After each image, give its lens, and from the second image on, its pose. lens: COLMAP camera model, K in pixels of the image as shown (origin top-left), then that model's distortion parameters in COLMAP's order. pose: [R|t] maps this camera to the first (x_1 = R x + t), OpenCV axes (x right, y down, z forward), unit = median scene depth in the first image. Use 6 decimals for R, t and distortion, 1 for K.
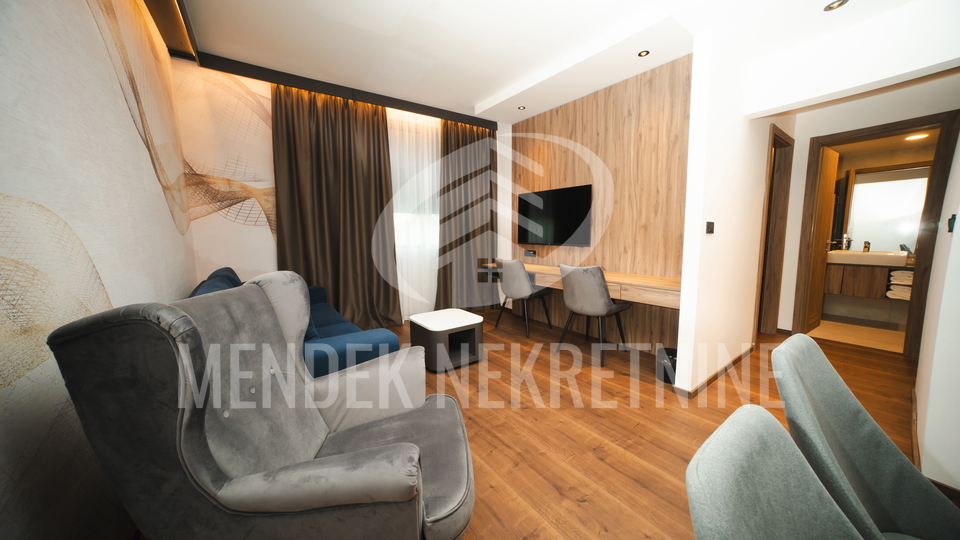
lens RADIAL K [[326.2, 0, 485.6], [0, 326.2, 267.3], [0, 0, 1]] dist [0.000251, 0.000061]
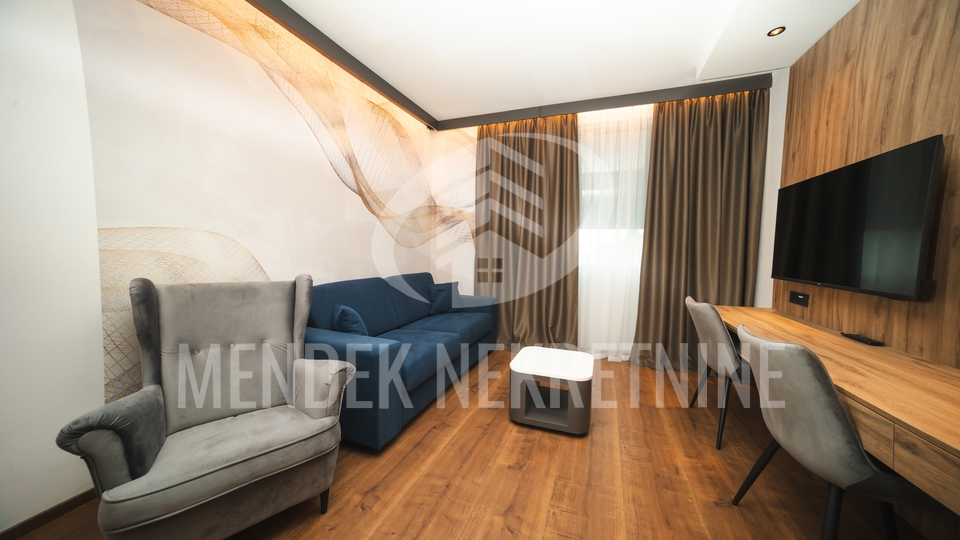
lens RADIAL K [[326.2, 0, 485.6], [0, 326.2, 267.3], [0, 0, 1]] dist [0.000251, 0.000061]
pose [[0.538664, 0.071320, -0.839496, 0.486508], [-0.119002, 0.992862, 0.007991, -0.059361], [0.834074, 0.095597, 0.543306, 0.468638]]
